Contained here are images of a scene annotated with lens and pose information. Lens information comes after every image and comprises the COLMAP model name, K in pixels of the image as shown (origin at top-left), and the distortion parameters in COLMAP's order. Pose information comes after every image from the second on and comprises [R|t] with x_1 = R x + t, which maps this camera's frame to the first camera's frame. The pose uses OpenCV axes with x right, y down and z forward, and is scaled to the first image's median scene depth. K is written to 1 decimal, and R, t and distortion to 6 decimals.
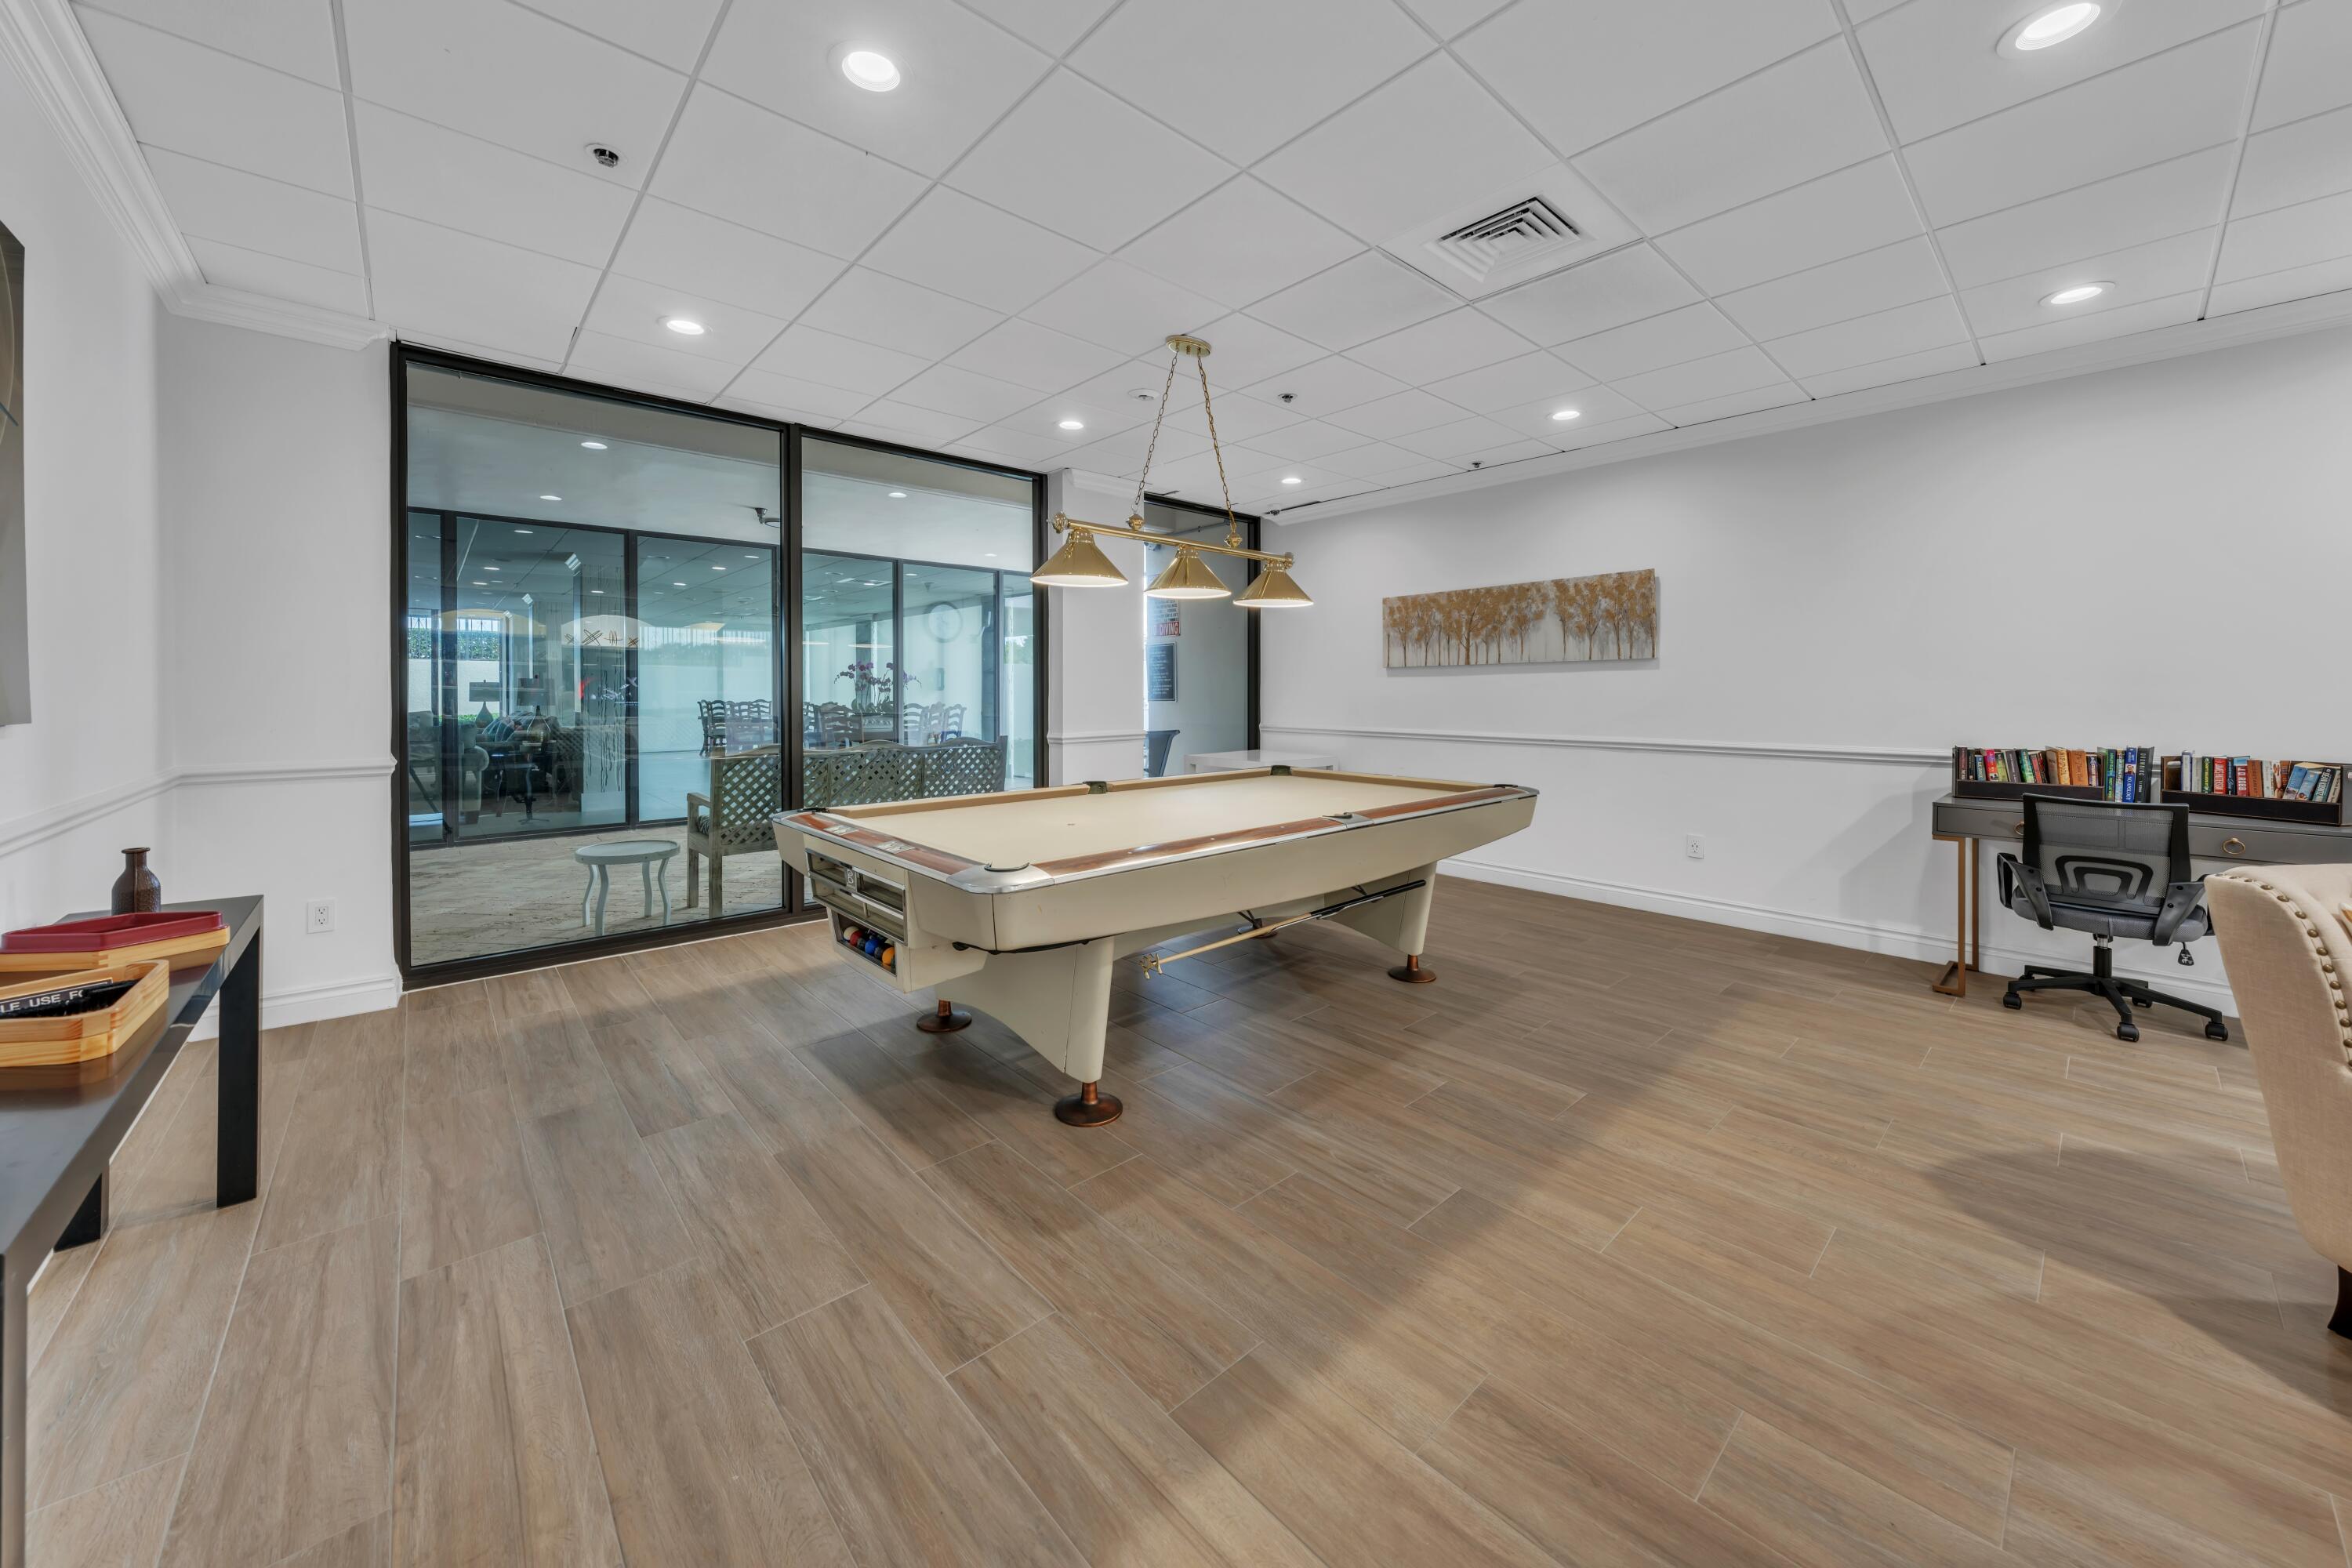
lens RADIAL K [[837.9, 0, 1173.8], [0, 837.9, 728.2], [0, 0, 1]] dist [0.000707, 0.000002]
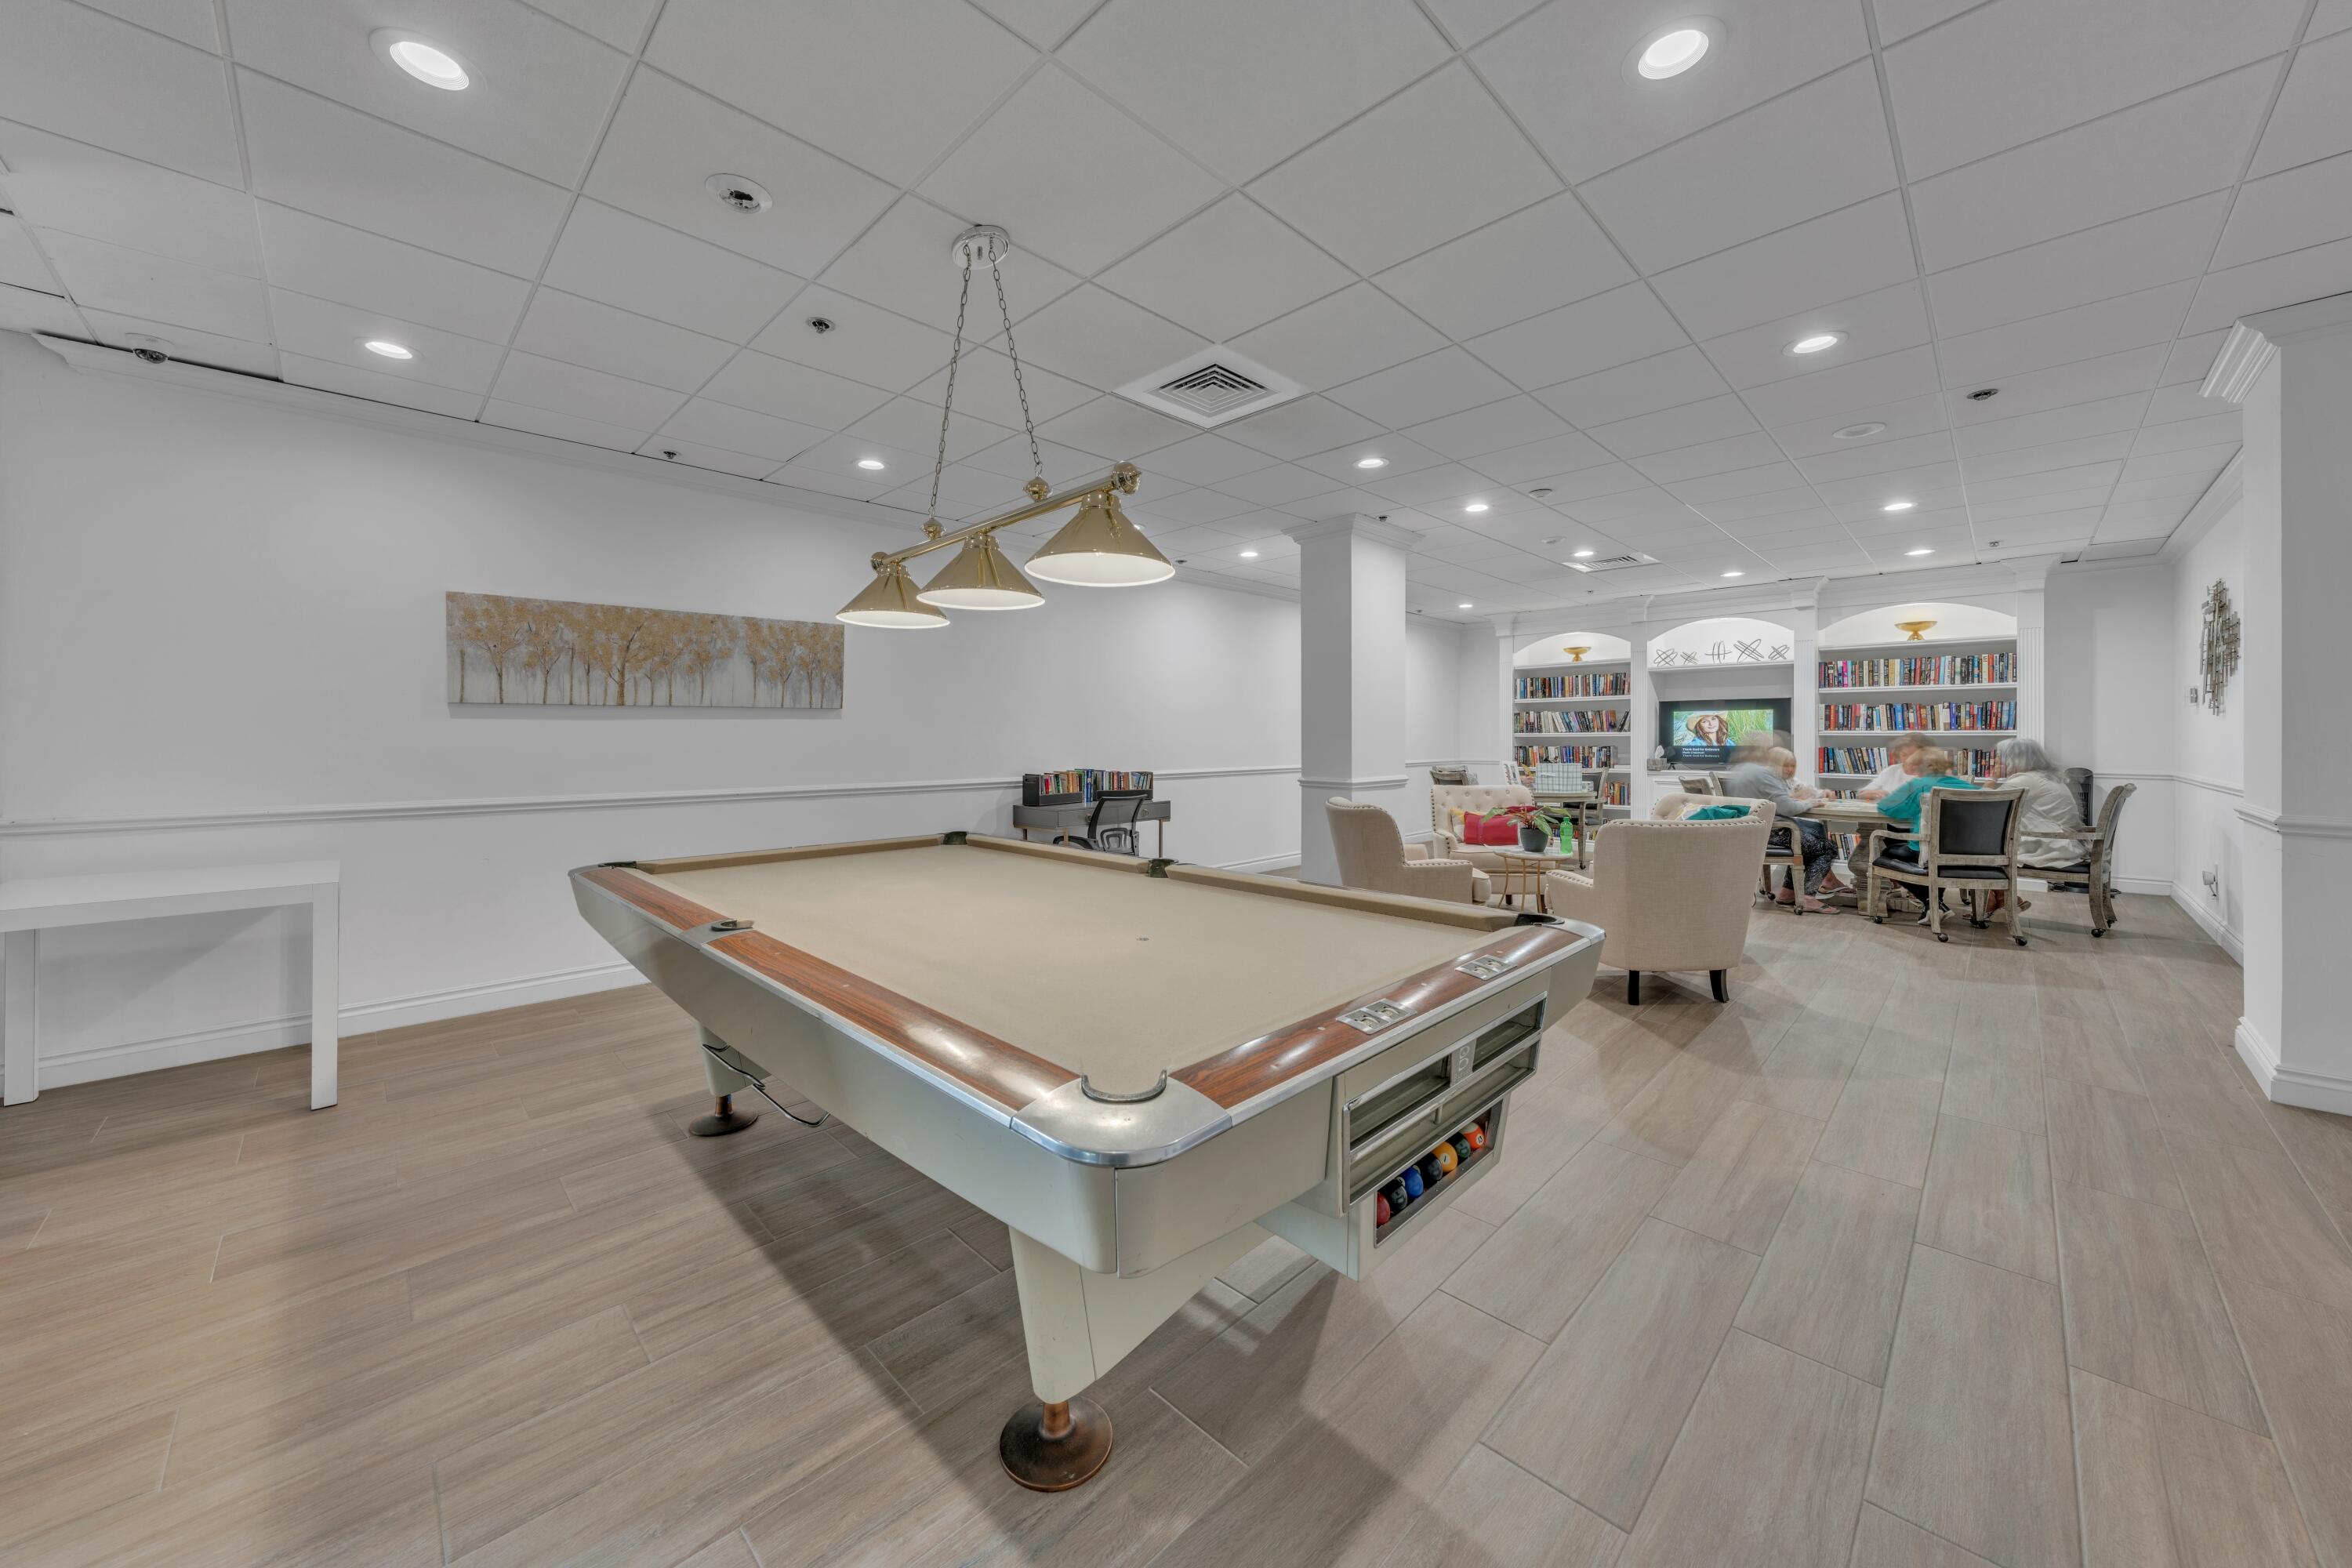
lens RADIAL K [[837.9, 0, 1173.8], [0, 837.9, 728.2], [0, 0, 1]] dist [0.000707, 0.000002]
pose [[-0.063247, 0.002866, 0.997994, -0.479250], [0.038808, 0.999247, -0.000410, -0.039393], [-0.997243, 0.038704, -0.063311, 0.609083]]
